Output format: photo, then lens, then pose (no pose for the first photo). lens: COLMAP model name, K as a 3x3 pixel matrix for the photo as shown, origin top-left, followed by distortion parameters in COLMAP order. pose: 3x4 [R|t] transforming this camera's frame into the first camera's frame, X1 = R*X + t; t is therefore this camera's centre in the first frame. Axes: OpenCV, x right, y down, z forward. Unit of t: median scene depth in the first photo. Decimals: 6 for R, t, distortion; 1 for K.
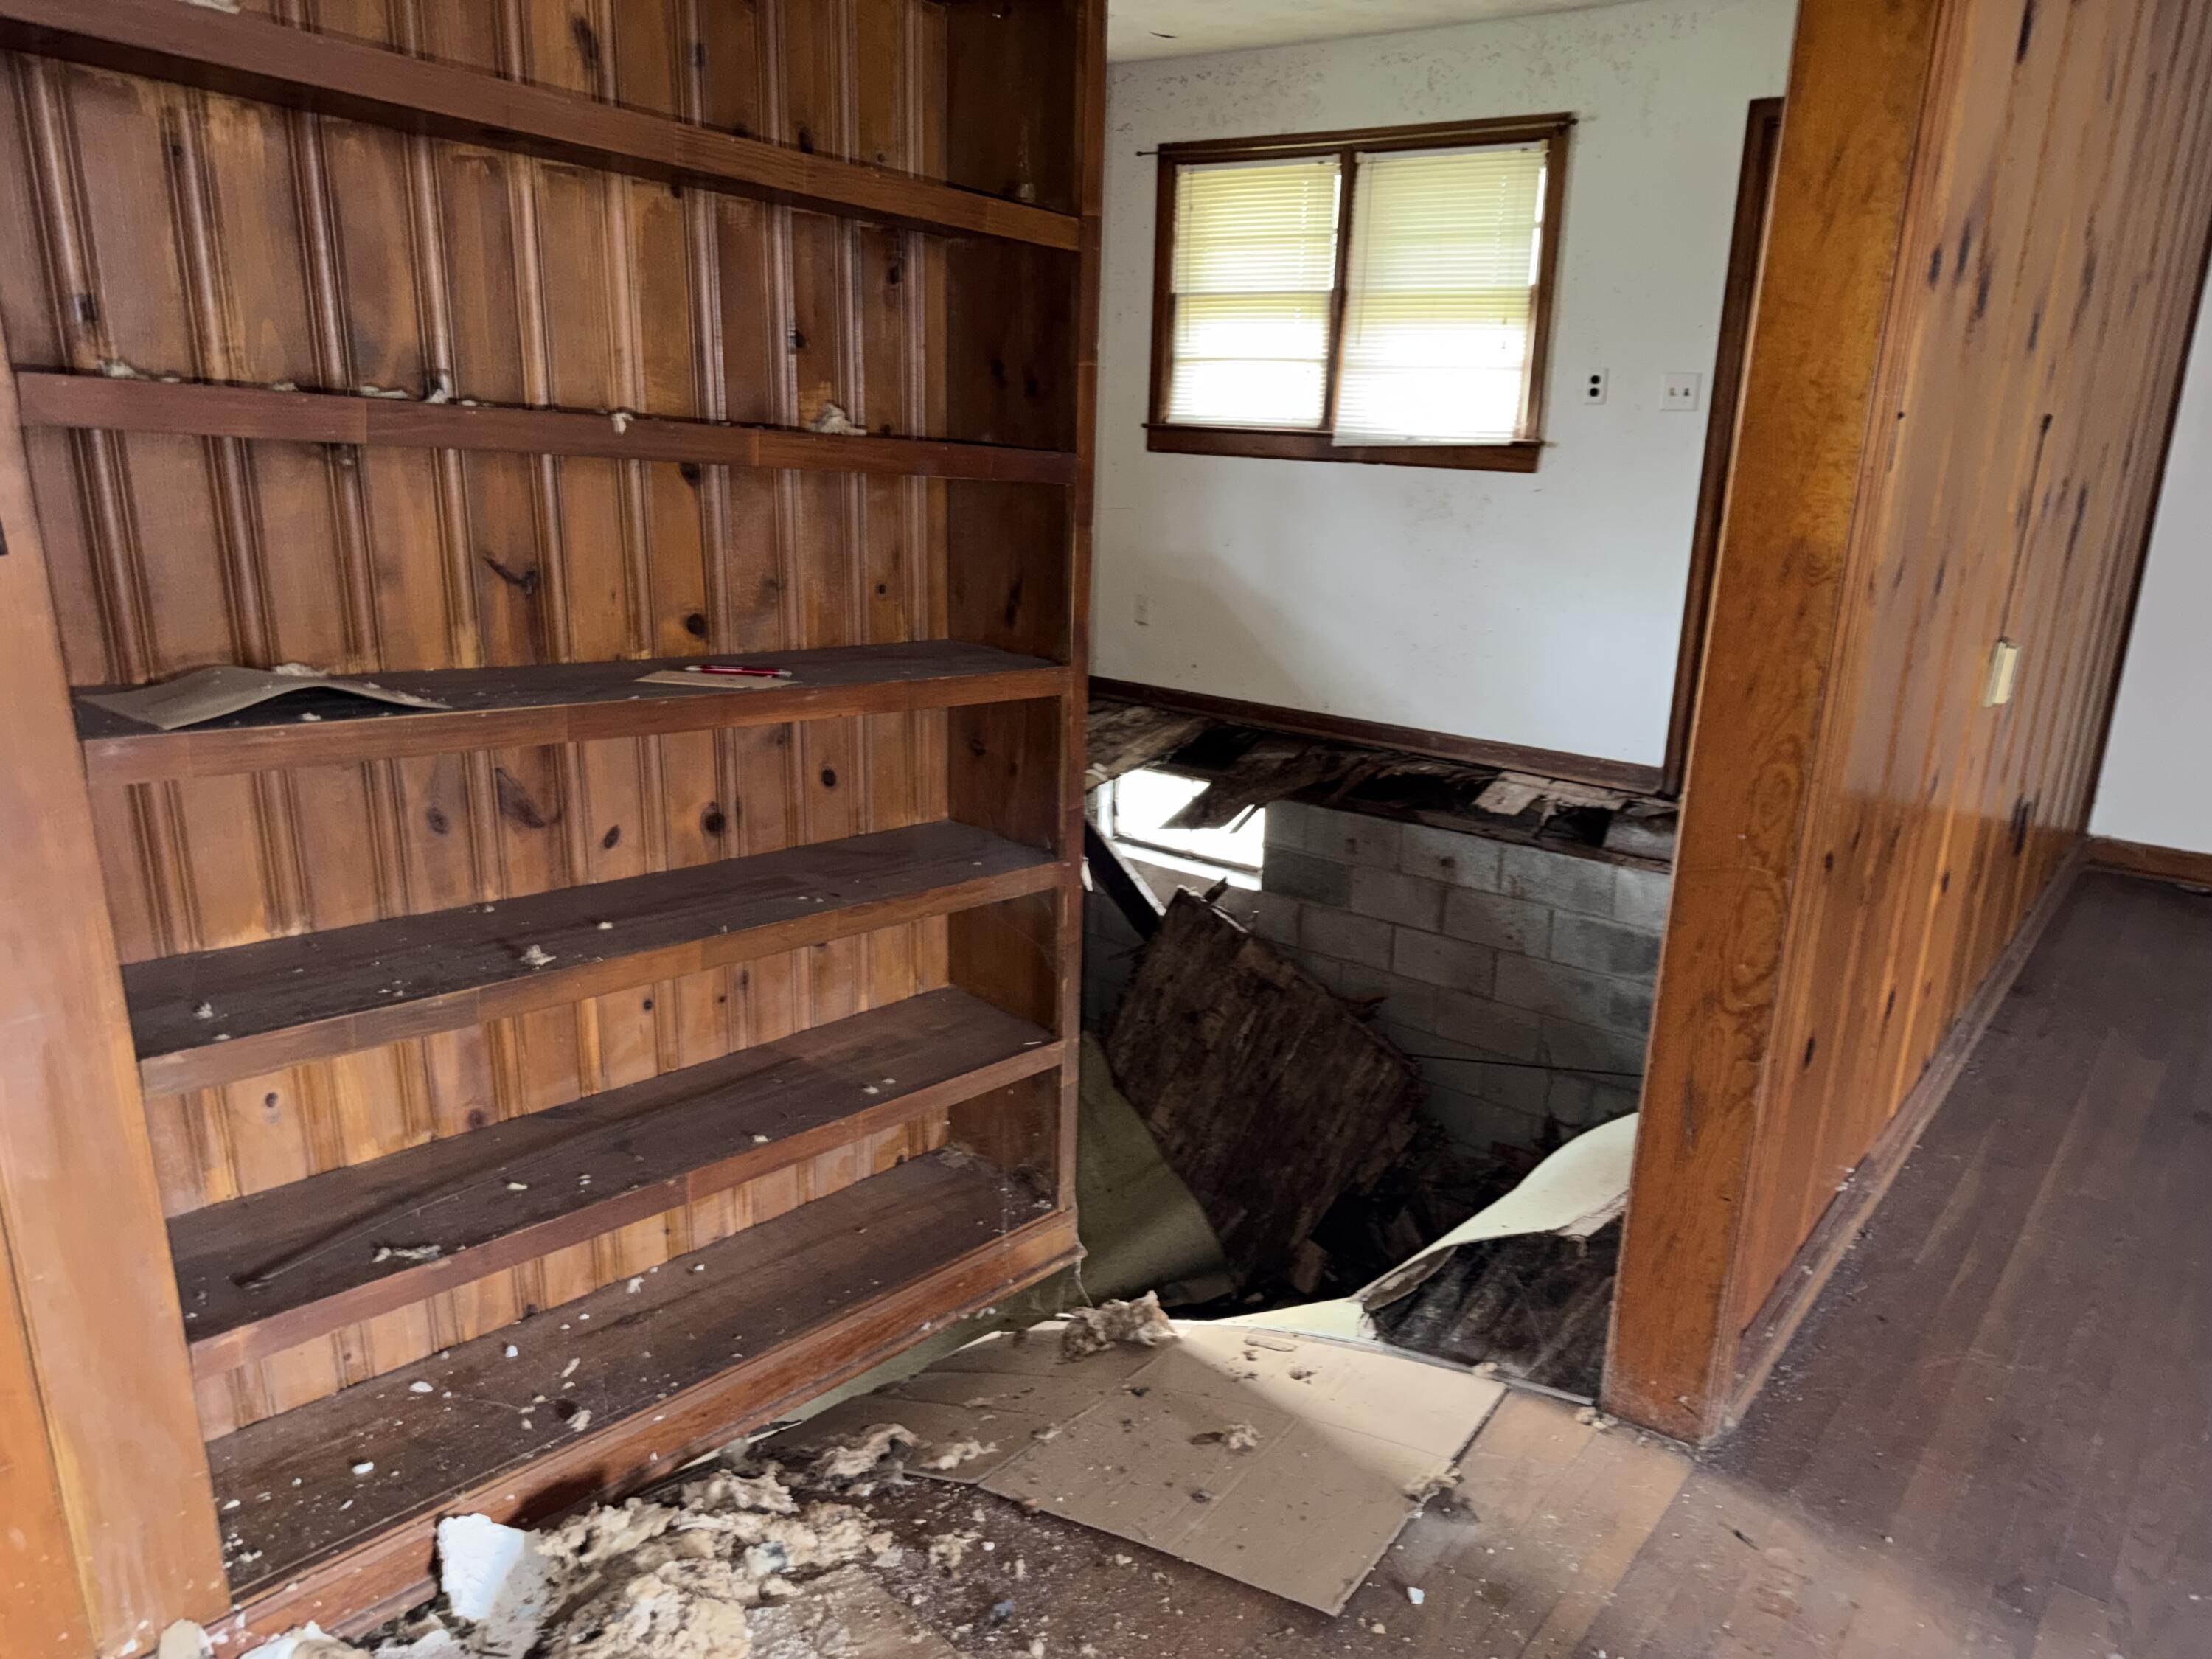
lens RADIAL K [[1550.0, 0, 1076.9], [0, 1550.0, 844.8], [0, 0, 1]] dist [0.180779, -0.355842]
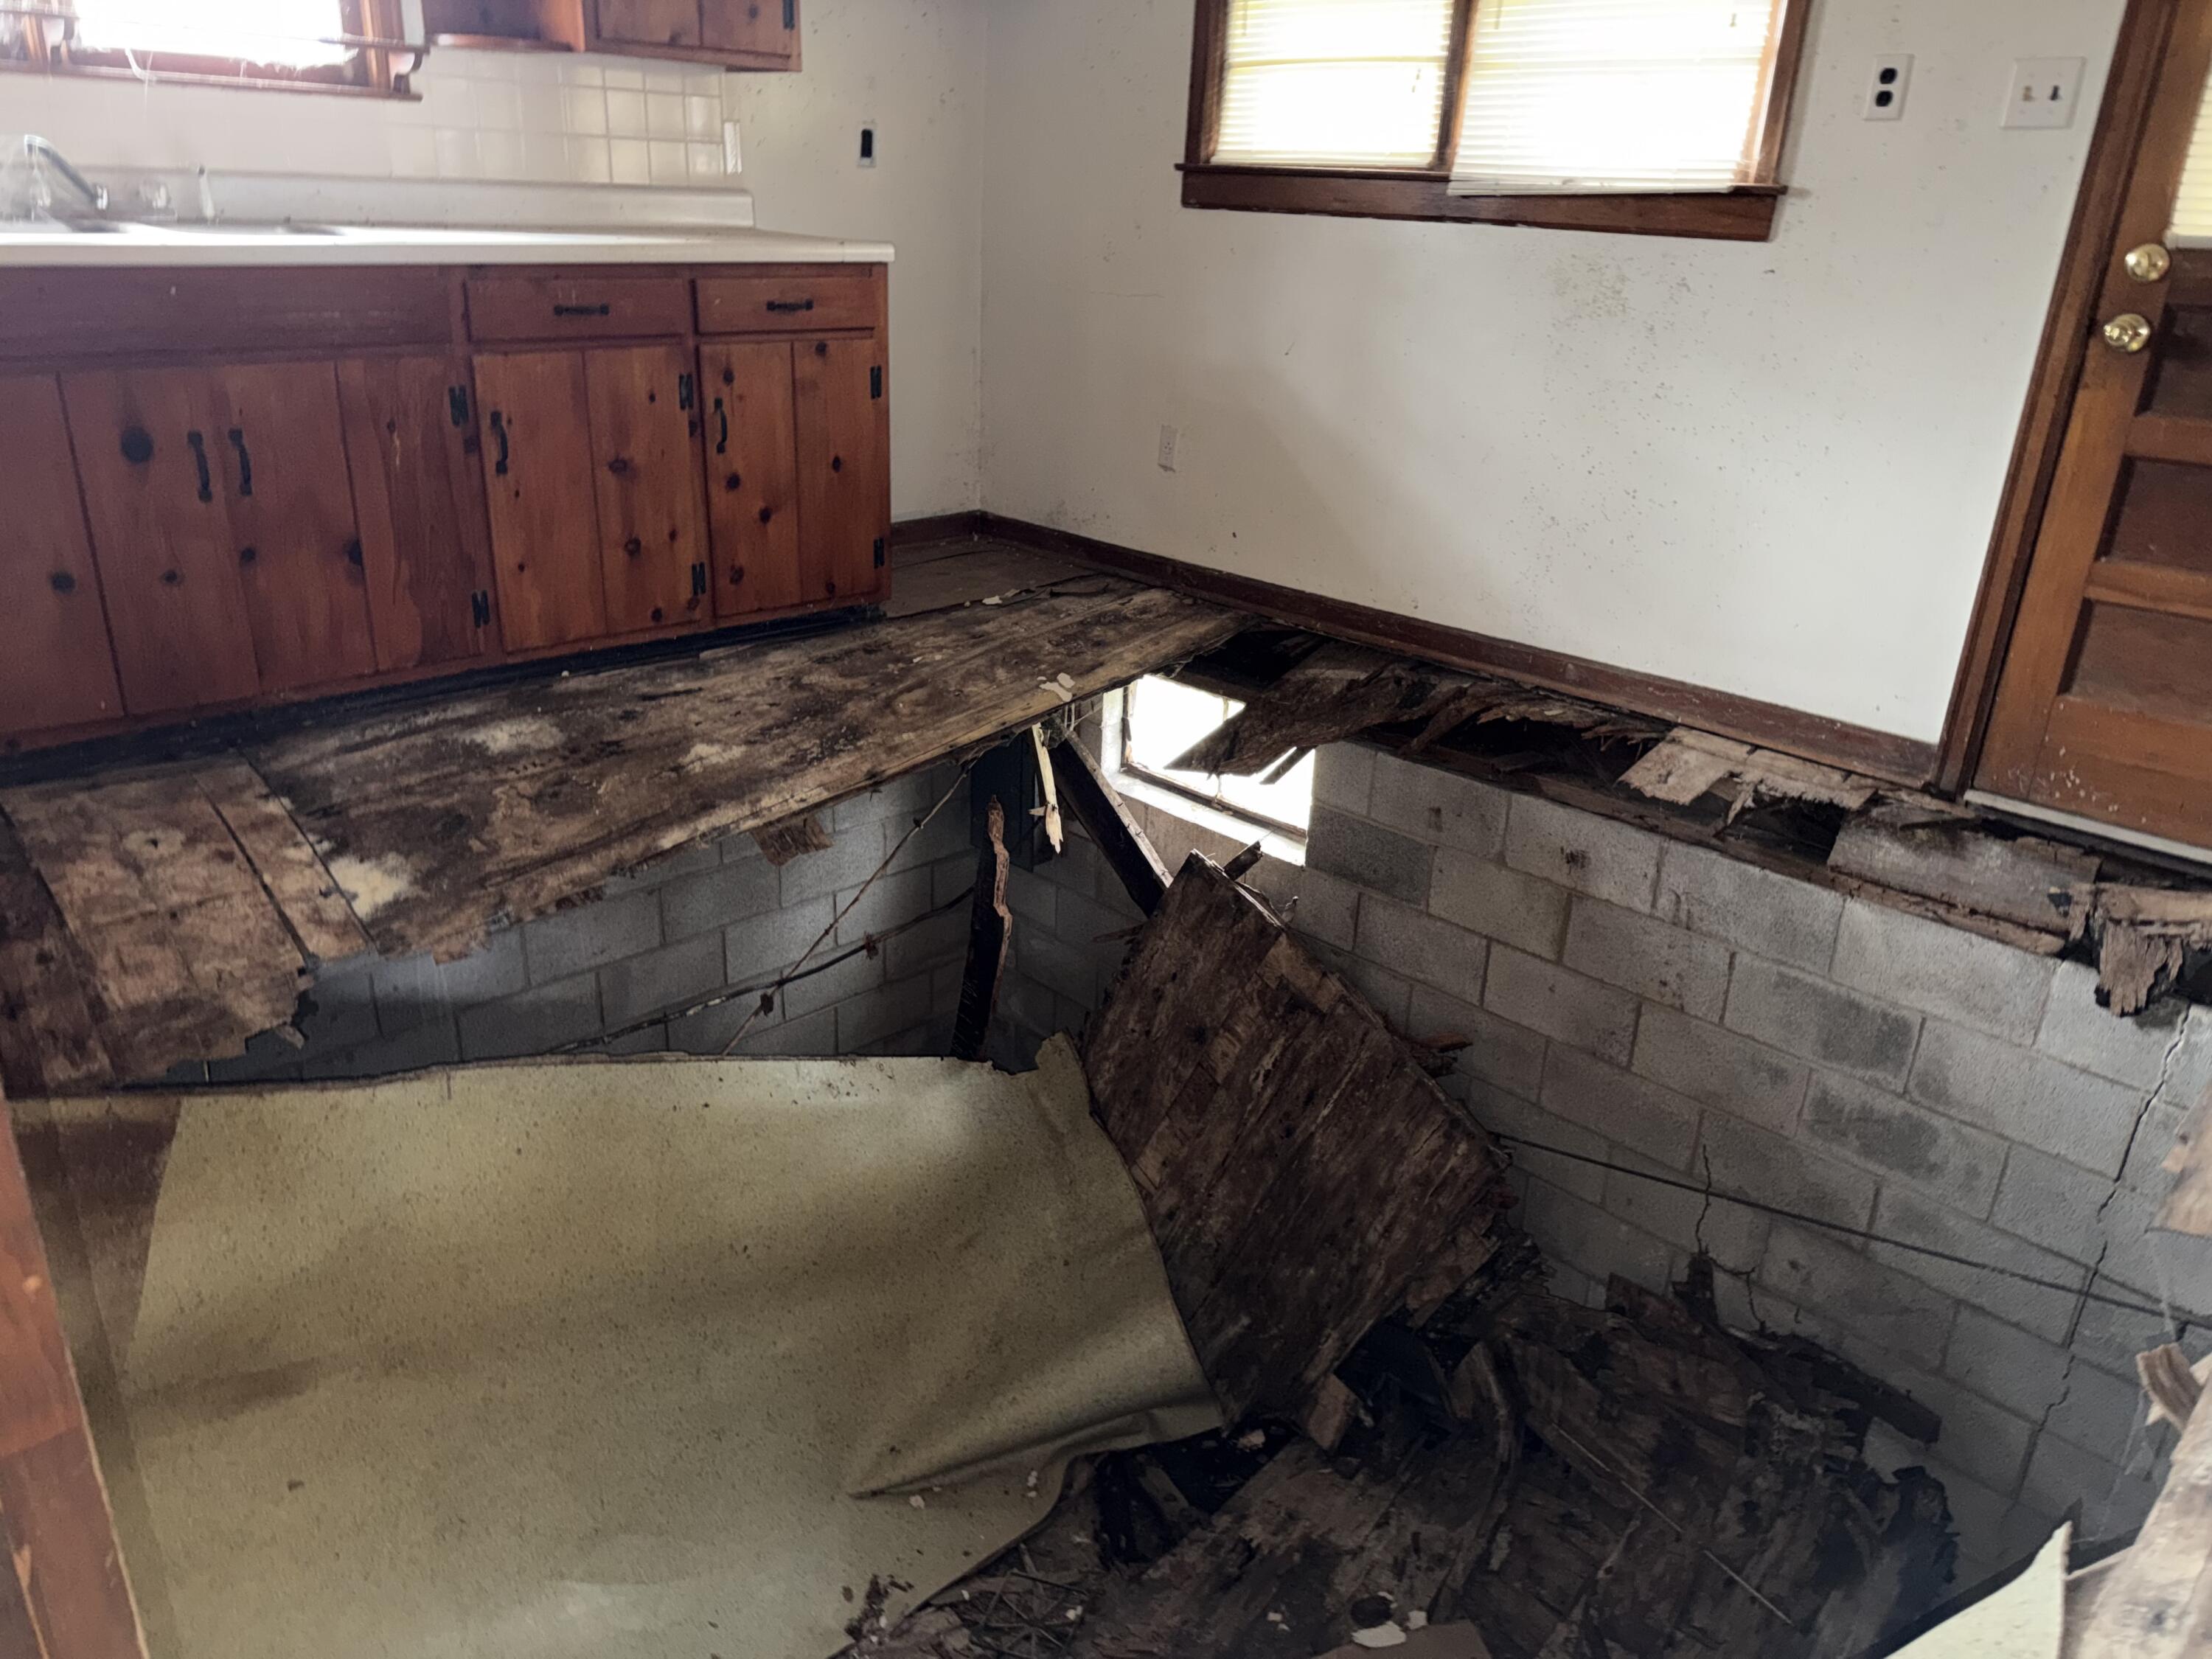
lens RADIAL K [[1551.4, 0, 1100.4], [0, 1551.4, 817.4], [0, 0, 1]] dist [0.182527, -0.321437]
pose [[0.991712, 0.068720, -0.108557, 0.105552], [-0.059760, 0.994694, 0.083741, -0.047174], [0.113735, -0.076560, 0.990557, 0.314681]]
